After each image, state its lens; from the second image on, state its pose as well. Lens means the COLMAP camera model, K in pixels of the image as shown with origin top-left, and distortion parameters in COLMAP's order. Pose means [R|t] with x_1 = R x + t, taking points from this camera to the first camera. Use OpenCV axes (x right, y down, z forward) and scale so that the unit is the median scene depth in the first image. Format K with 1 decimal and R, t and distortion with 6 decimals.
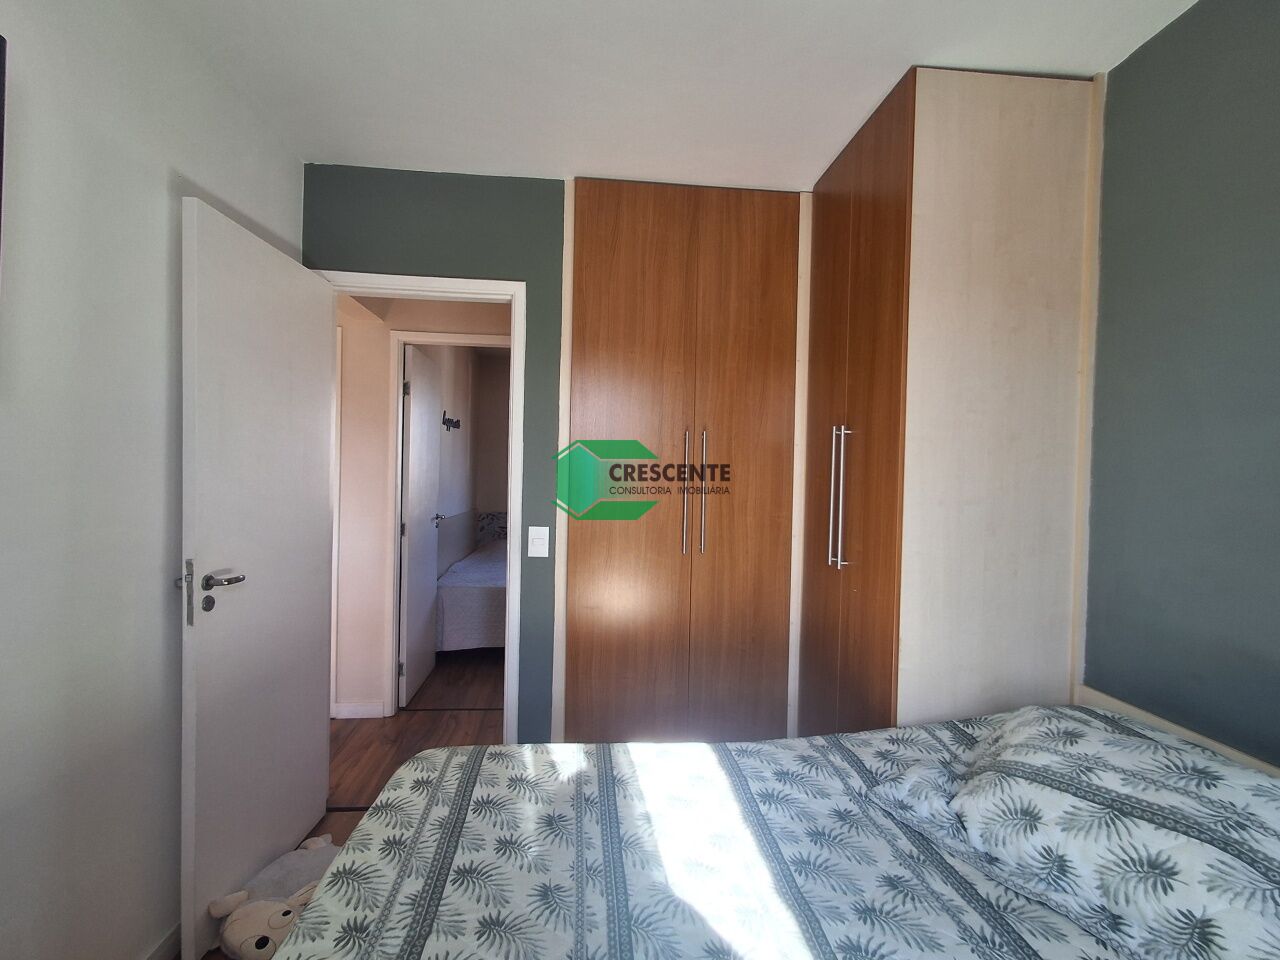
lens RADIAL K [[593.1, 0, 621.8], [0, 593.1, 485.6], [0, 0, 1]] dist [0.013781, 0.000307]
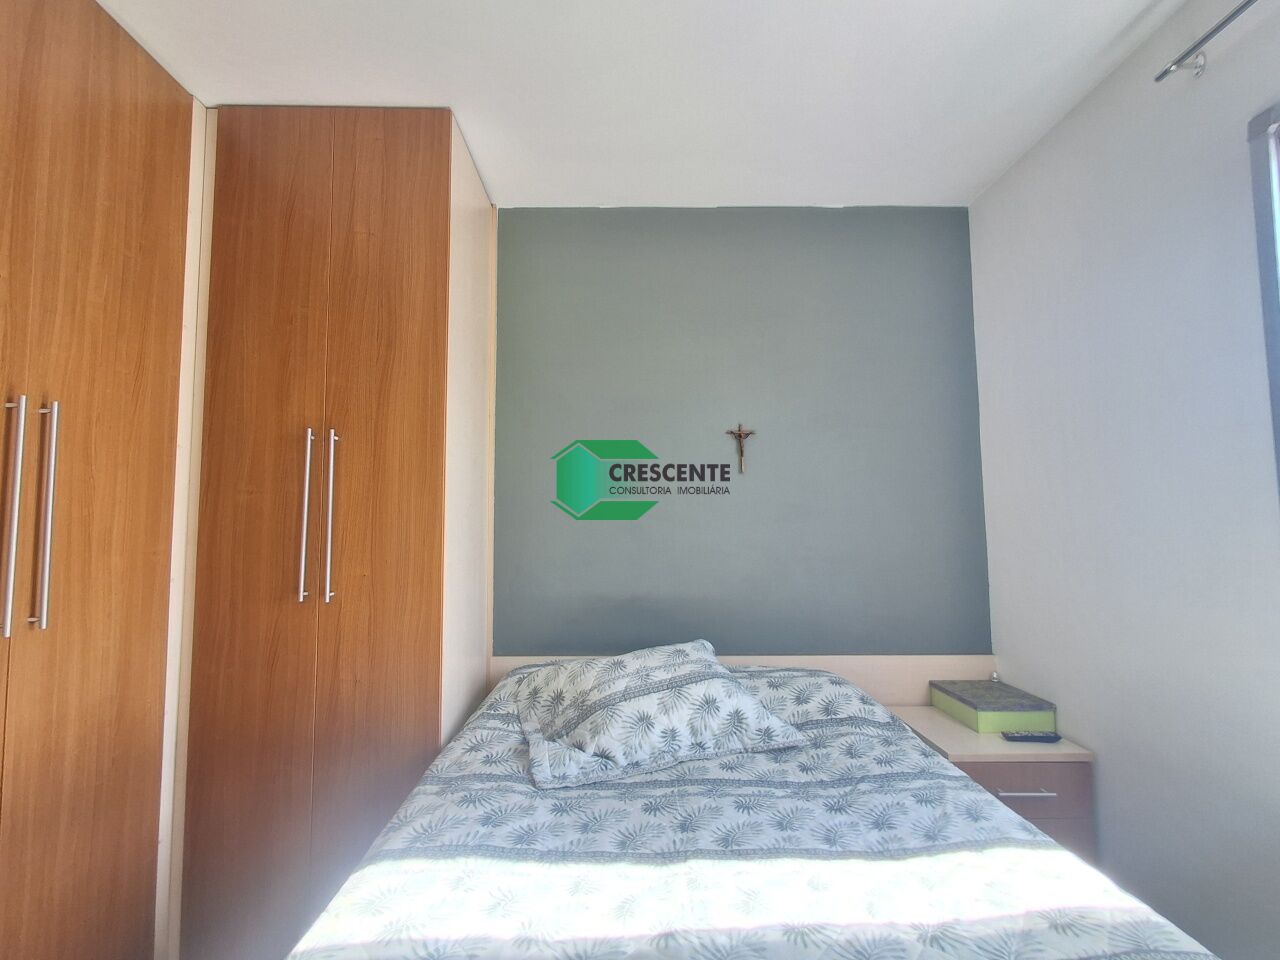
lens RADIAL K [[608.4, 0, 640.0], [0, 608.4, 480.0], [0, 0, 1]] dist [0.013238, 0.000685]
pose [[0.047325, 0.053434, 0.997449, -0.733160], [0.026269, 0.998156, -0.054718, 0.044869], [-0.998534, 0.028792, 0.045834, 0.819543]]
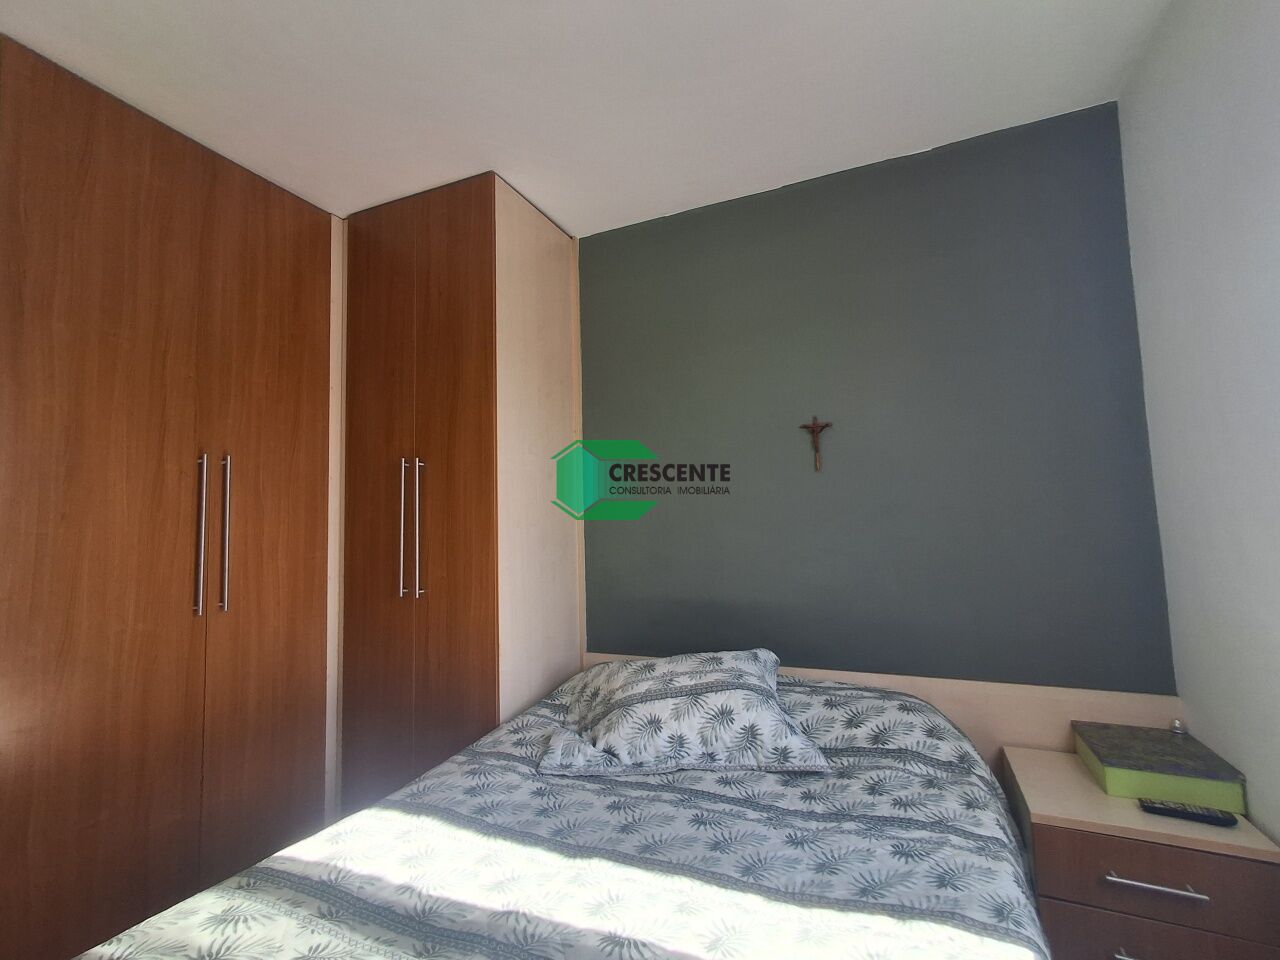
lens RADIAL K [[617.7, 0, 643.5], [0, 617.7, 482.0], [0, 0, 1]] dist [0.017165, 0.000880]
pose [[0.468053, 0.034372, 0.883032, -0.621707], [0.053422, 0.996315, -0.067098, 0.052853], [-0.882084, 0.078579, 0.464492, 0.235761]]
